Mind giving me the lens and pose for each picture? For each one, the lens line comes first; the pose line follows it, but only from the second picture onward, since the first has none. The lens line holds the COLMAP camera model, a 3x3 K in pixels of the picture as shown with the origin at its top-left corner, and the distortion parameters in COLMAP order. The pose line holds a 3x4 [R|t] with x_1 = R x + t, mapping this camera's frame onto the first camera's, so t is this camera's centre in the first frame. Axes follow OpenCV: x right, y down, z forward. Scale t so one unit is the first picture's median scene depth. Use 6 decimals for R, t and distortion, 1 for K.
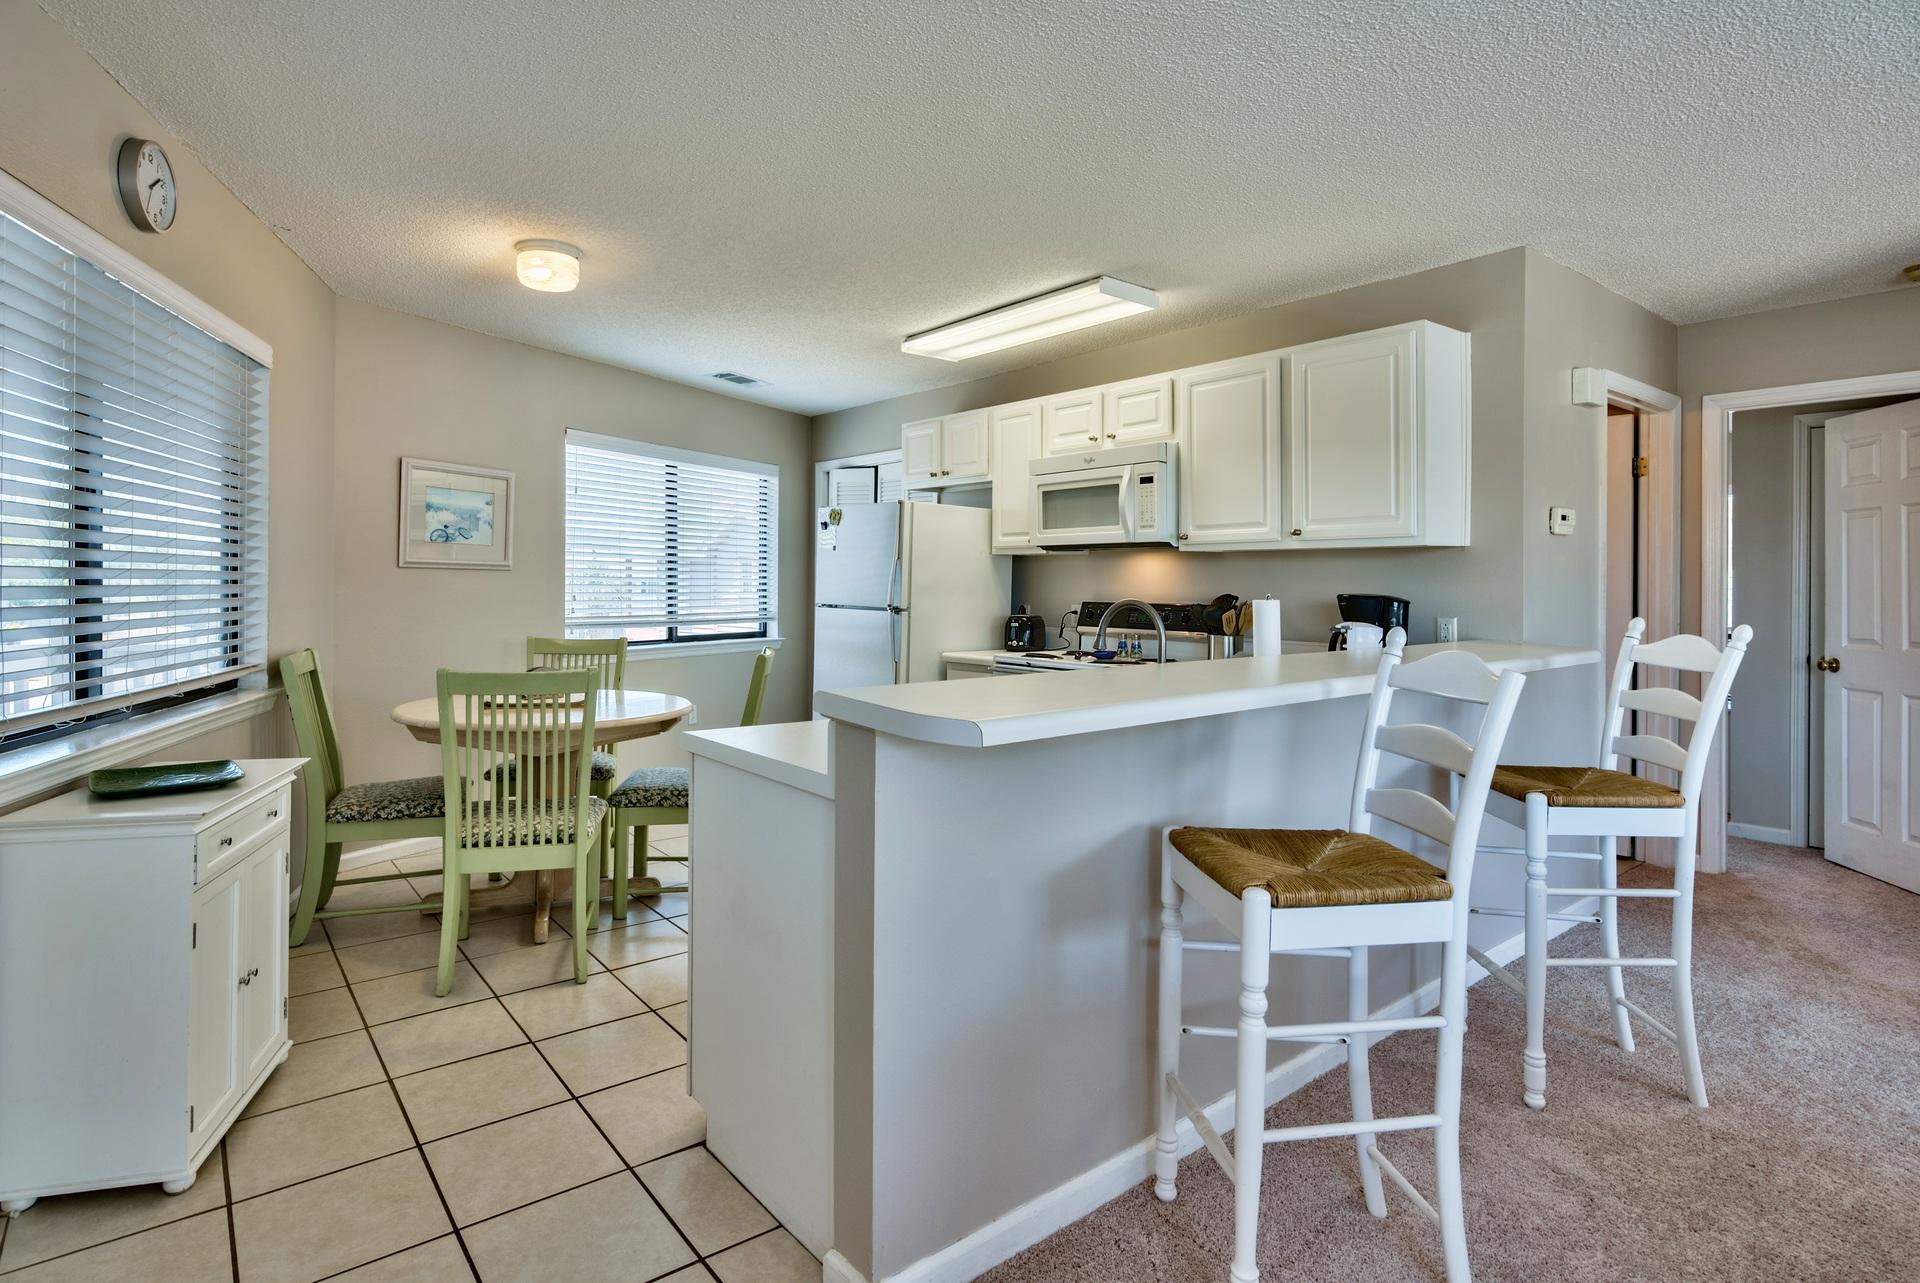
lens RADIAL K [[974.5, 0, 933.0], [0, 974.5, 583.6], [0, 0, 1]] dist [0.000393, 0.000122]
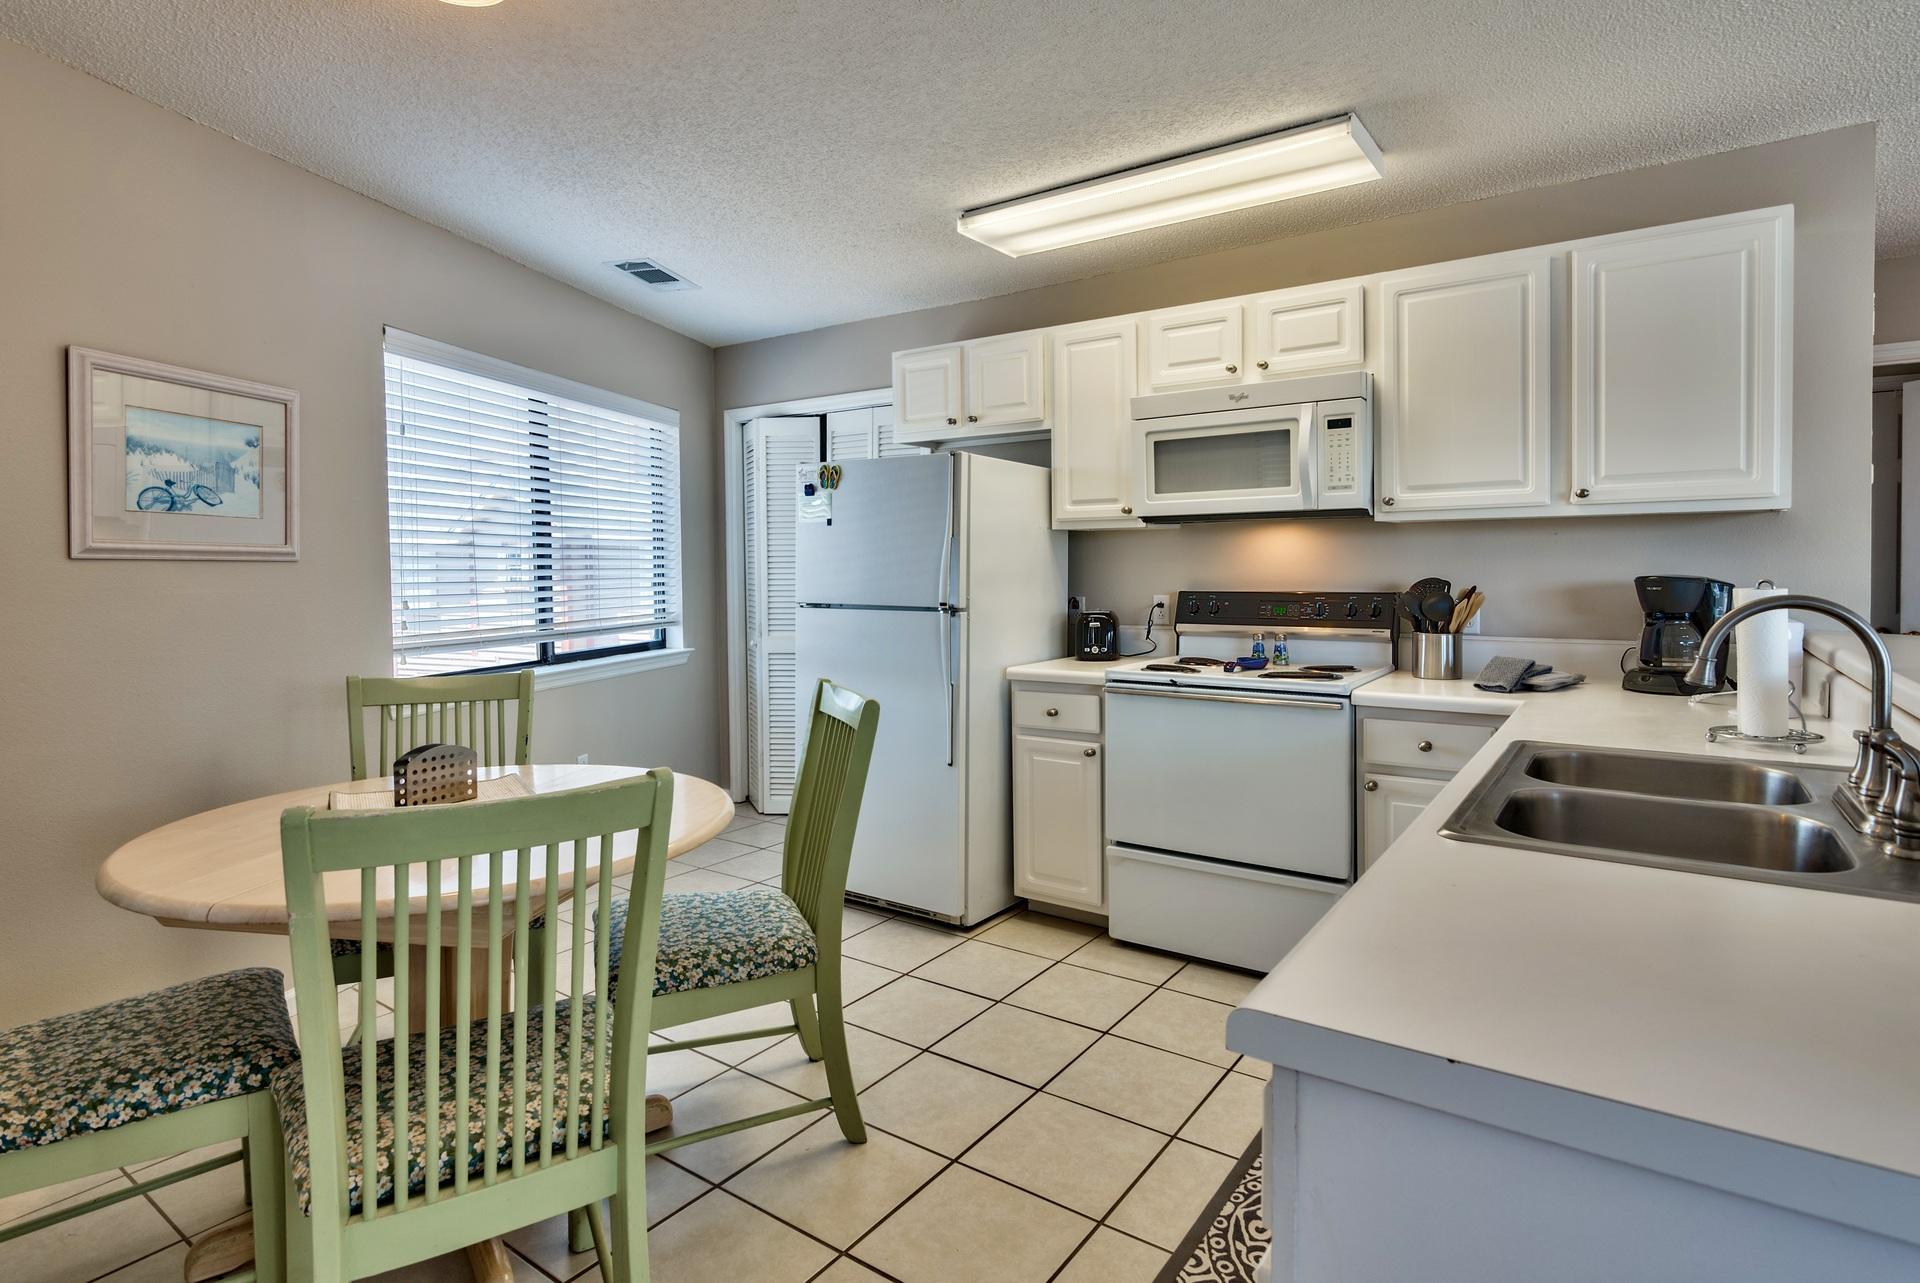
lens RADIAL K [[983.7, 0, 996.7], [0, 983.7, 585.6], [0, 0, 1]] dist [0.000776, 0.000745]
pose [[0.954867, -0.022691, 0.296167, -0.227607], [0.017078, 0.999622, 0.021524, -0.005220], [-0.296543, -0.015495, 0.954894, 0.345829]]
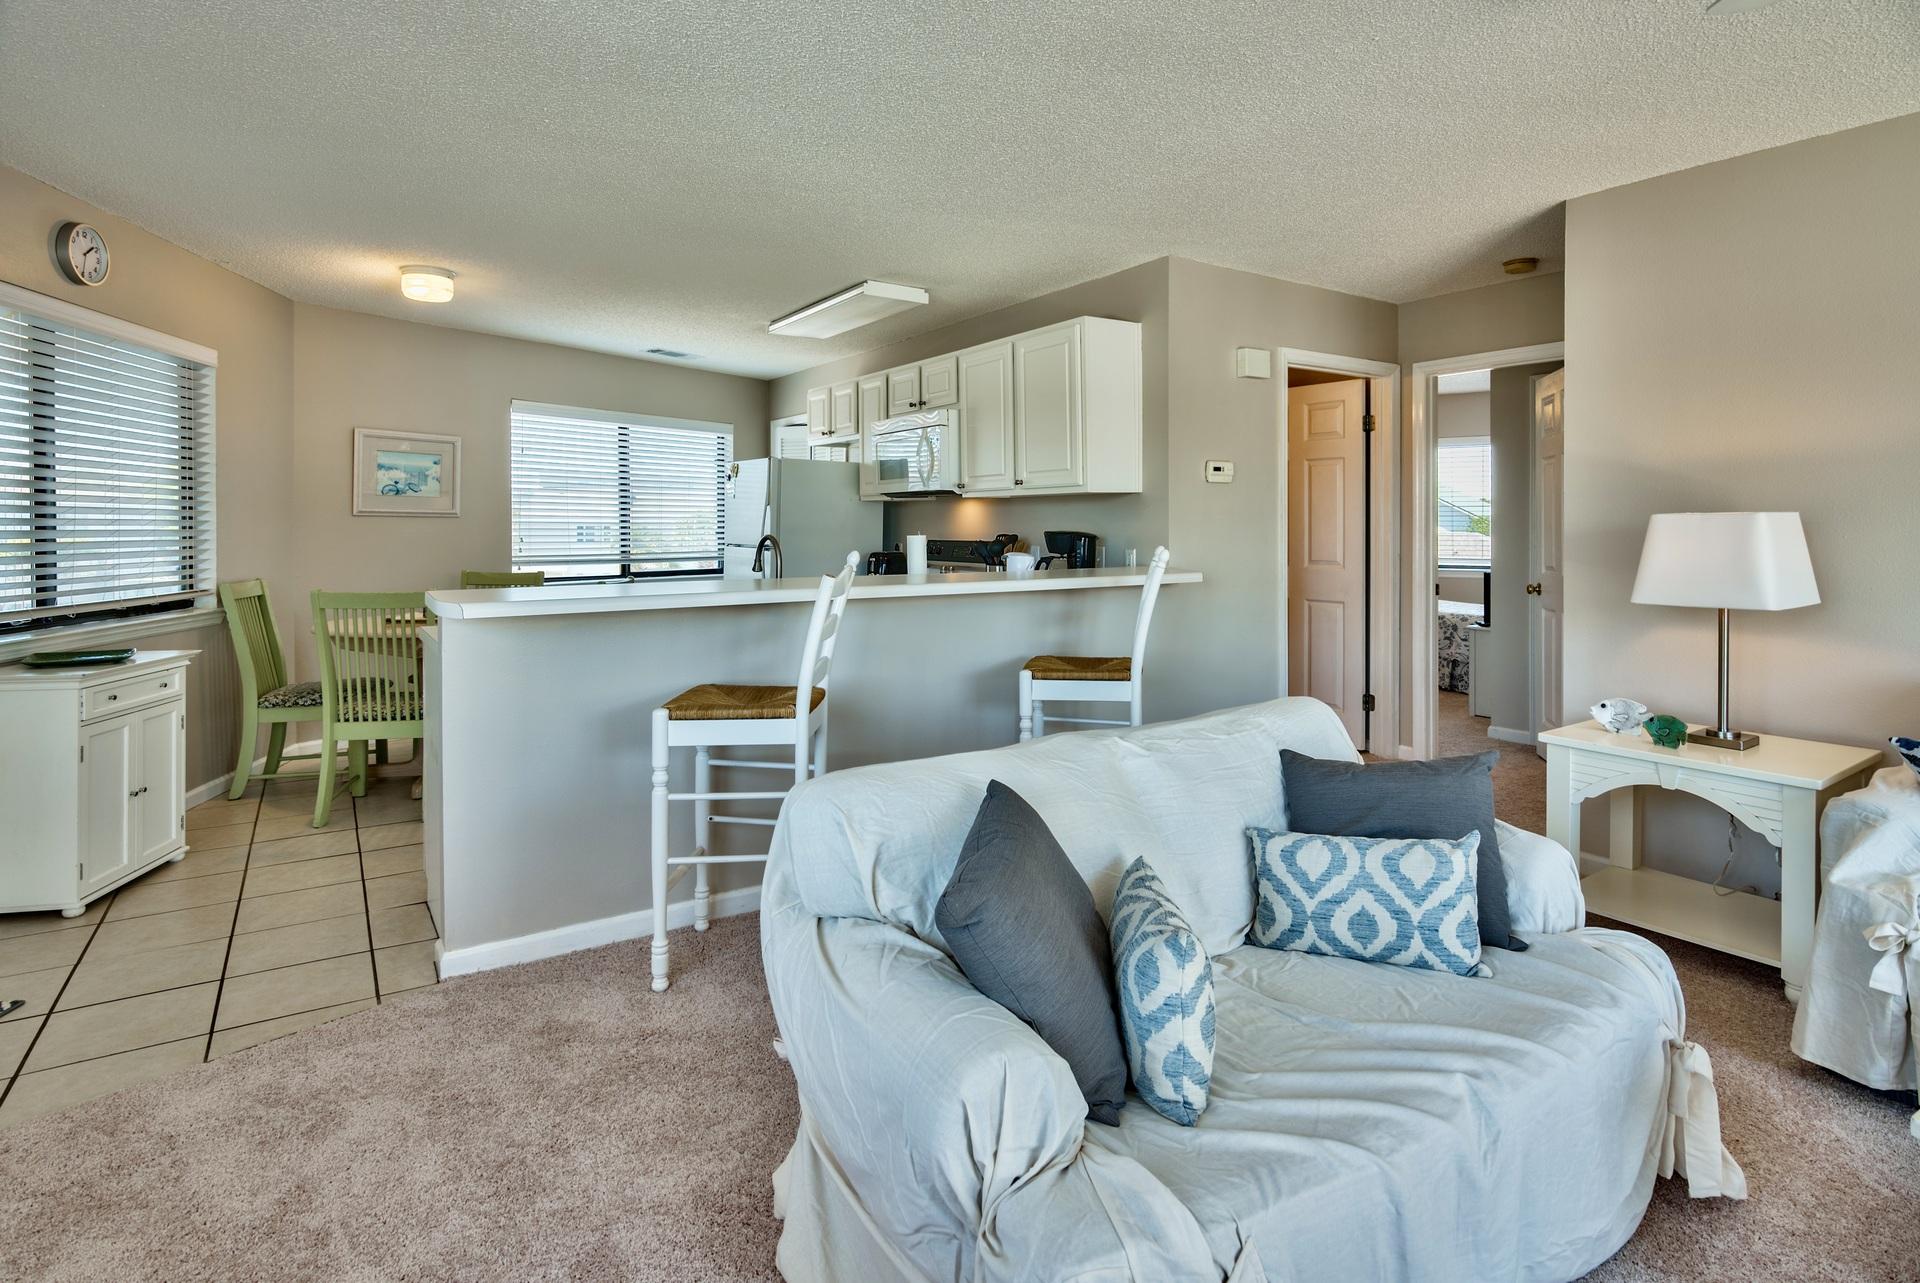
lens RADIAL K [[992.6, 0, 1038.3], [0, 992.6, 533.6], [0, 0, 1]] dist [0.001301, 0.000085]
pose [[0.999048, -0.006832, -0.043083, 0.375460], [0.007109, 0.999955, 0.006274, 0.004526], [0.043039, -0.006574, 0.999052, -0.231042]]
